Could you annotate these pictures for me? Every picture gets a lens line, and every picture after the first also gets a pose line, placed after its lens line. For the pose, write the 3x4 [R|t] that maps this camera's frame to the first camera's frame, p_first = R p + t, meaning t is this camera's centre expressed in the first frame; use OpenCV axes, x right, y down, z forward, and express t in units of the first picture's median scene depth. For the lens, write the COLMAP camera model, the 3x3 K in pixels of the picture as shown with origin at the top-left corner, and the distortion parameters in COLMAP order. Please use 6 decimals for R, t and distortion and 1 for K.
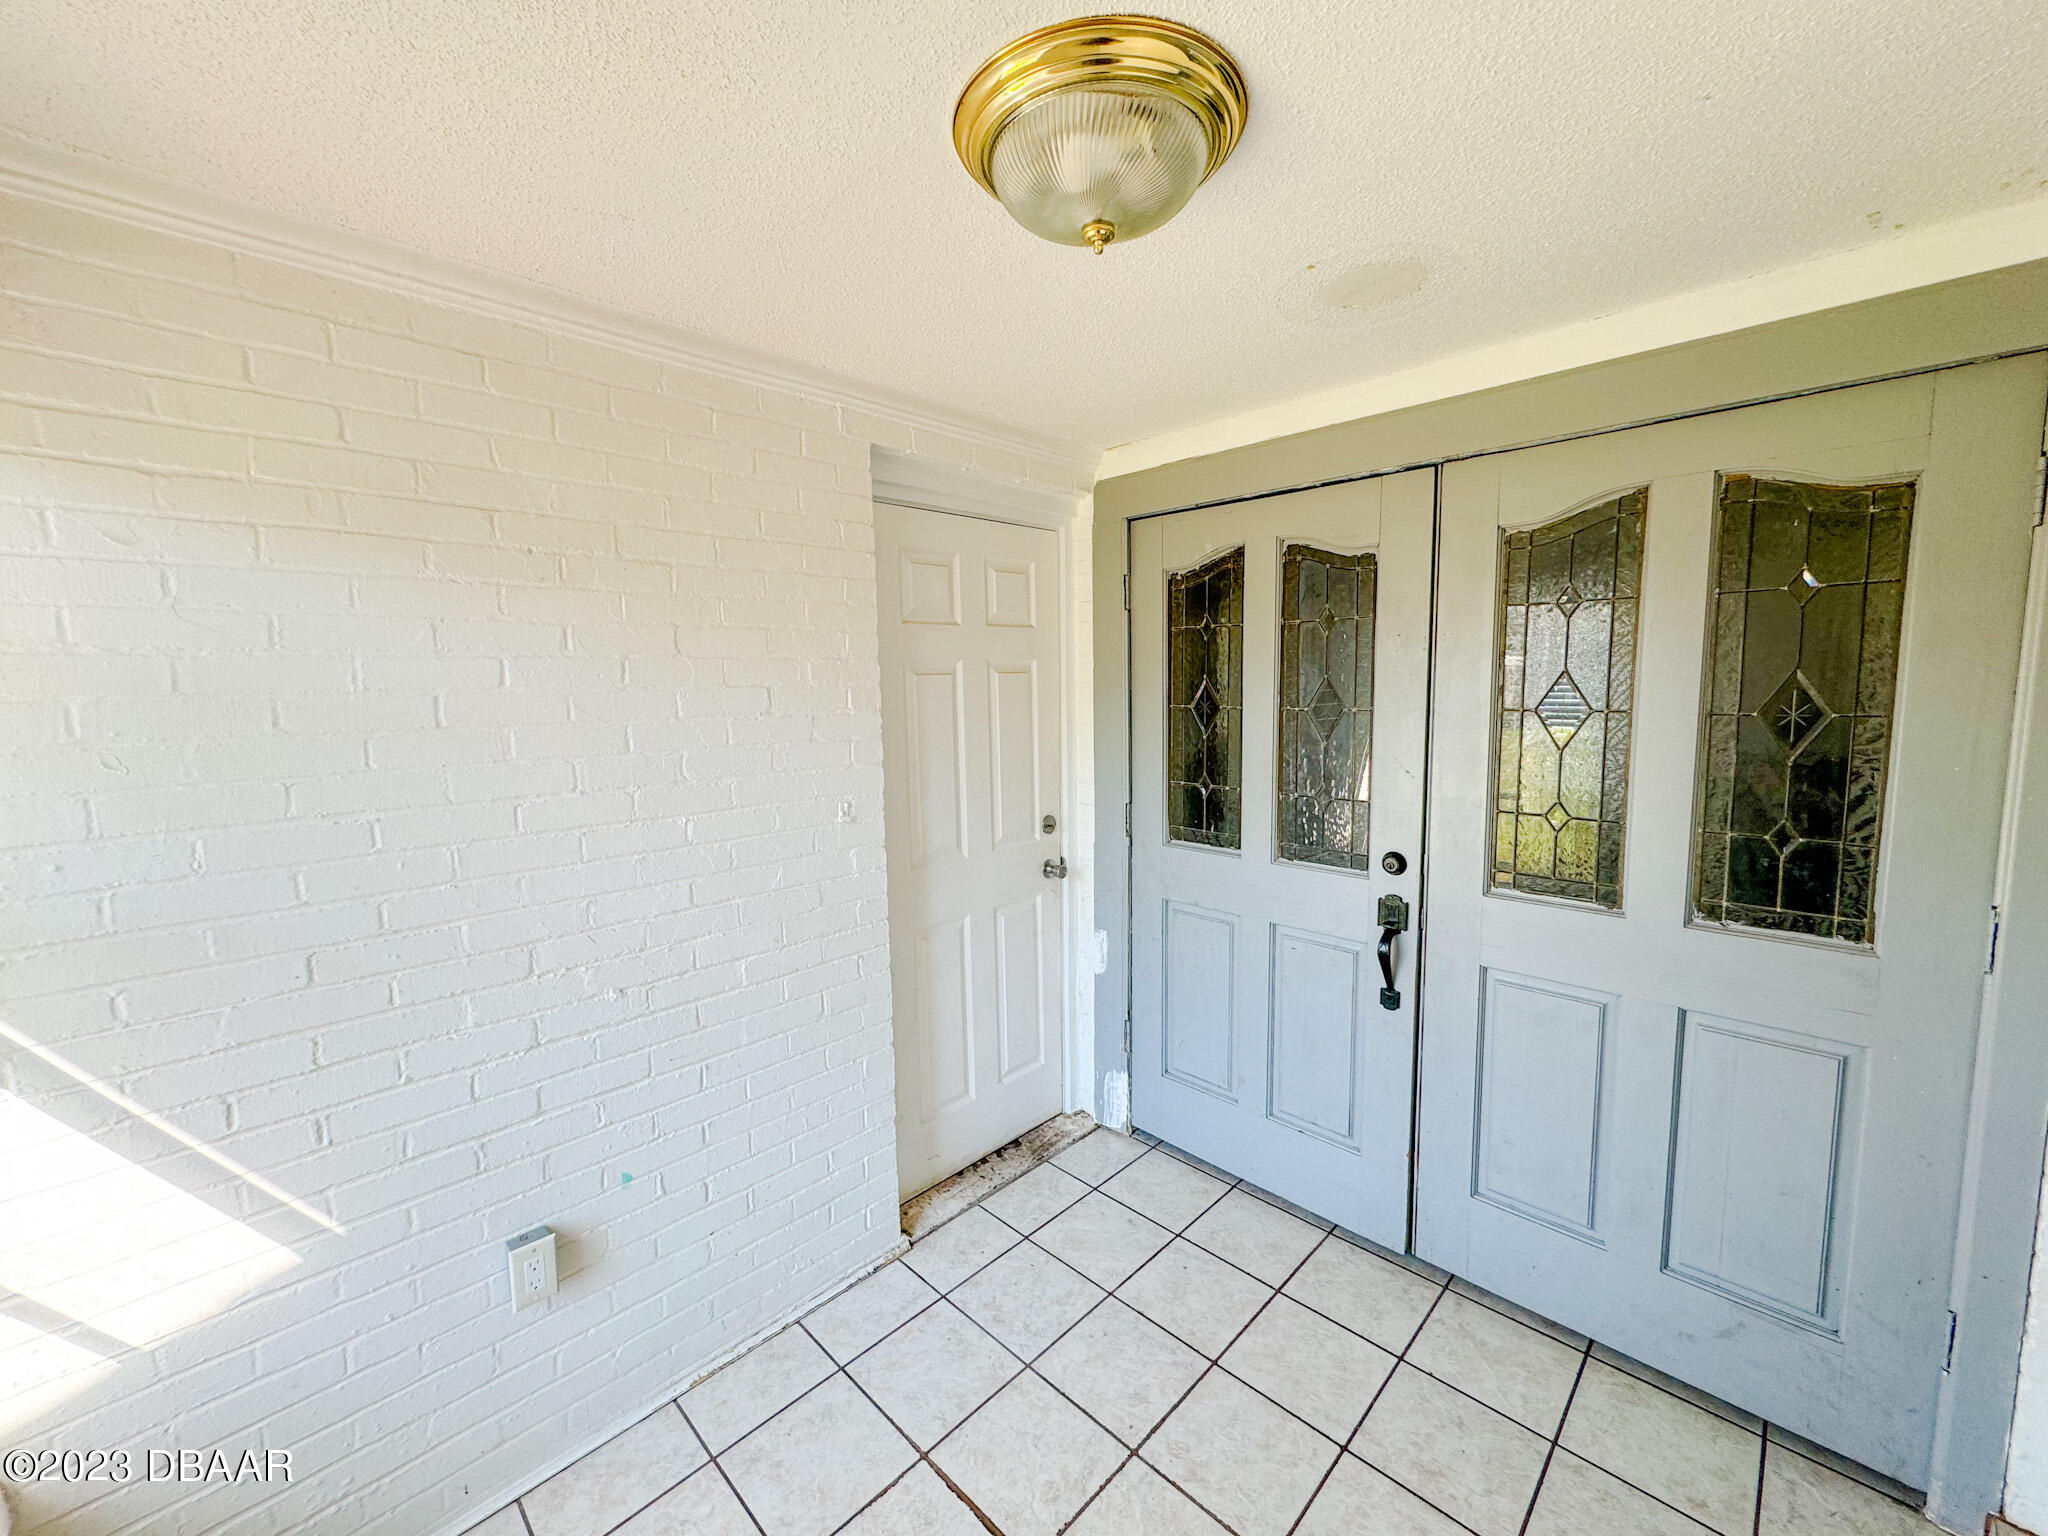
lens RADIAL K [[822.1, 0, 1034.3], [0, 822.1, 770.5], [0, 0, 1]] dist [0.009452, 0.000055]
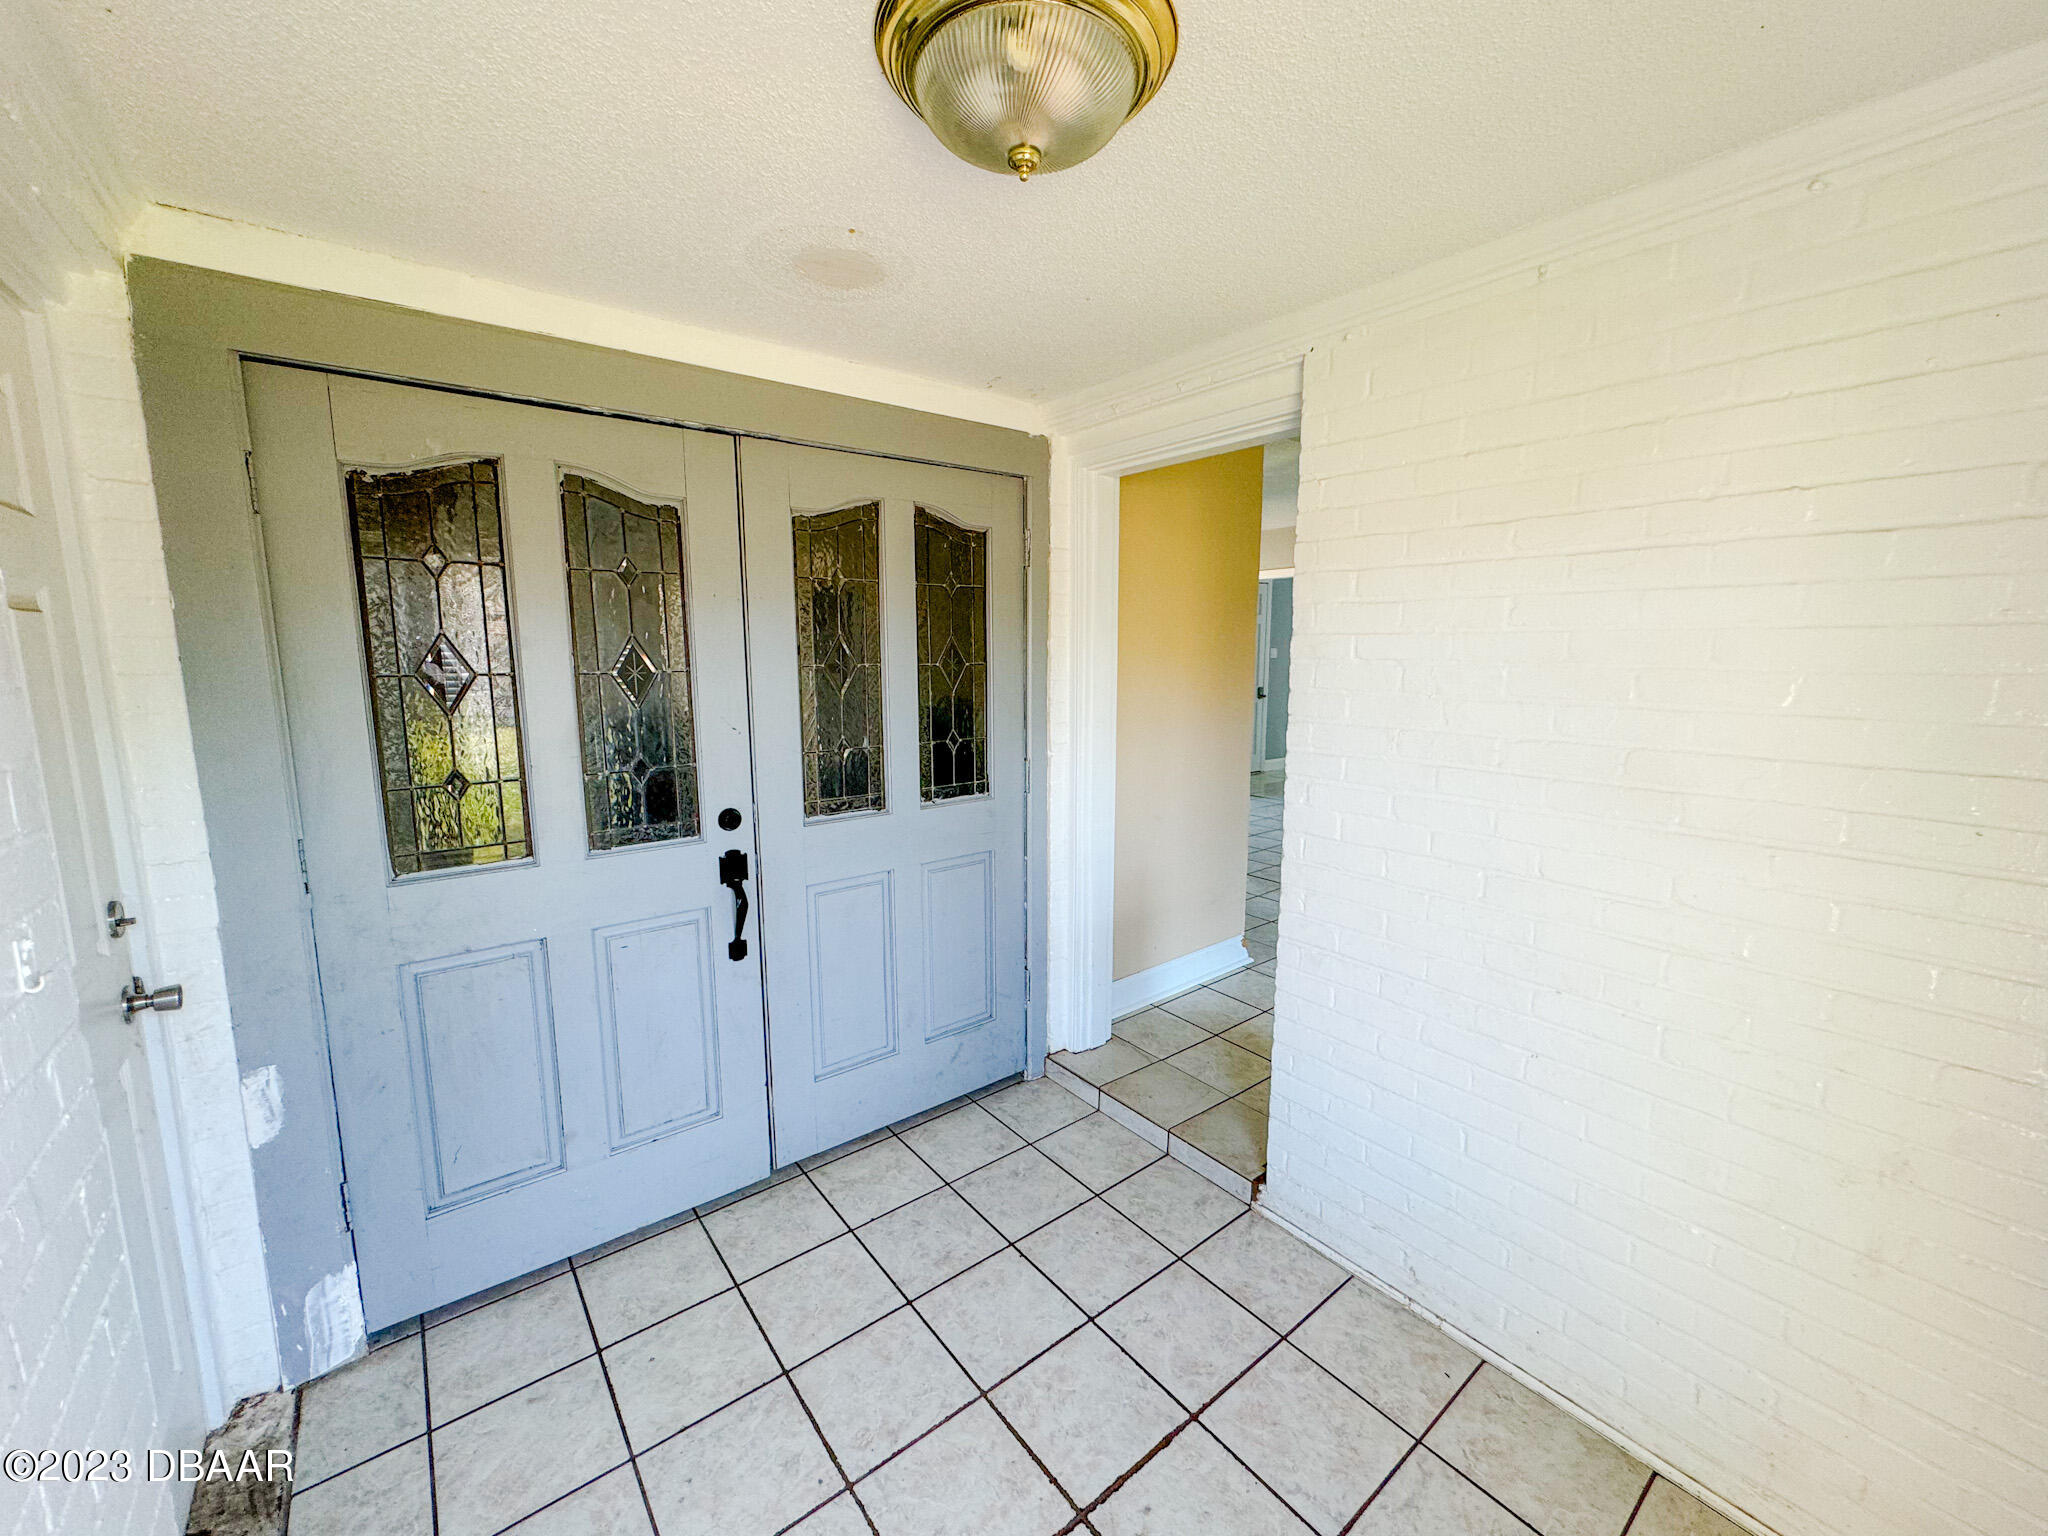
lens RADIAL K [[822.1, 0, 1033.7], [0, 822.1, 759.6], [0, 0, 1]] dist [0.009452, 0.000055]
pose [[0.132872, -0.132983, 0.982171, -0.514917], [0.103433, 0.987408, 0.119699, -0.045406], [-0.985721, 0.085684, 0.144954, 0.478293]]
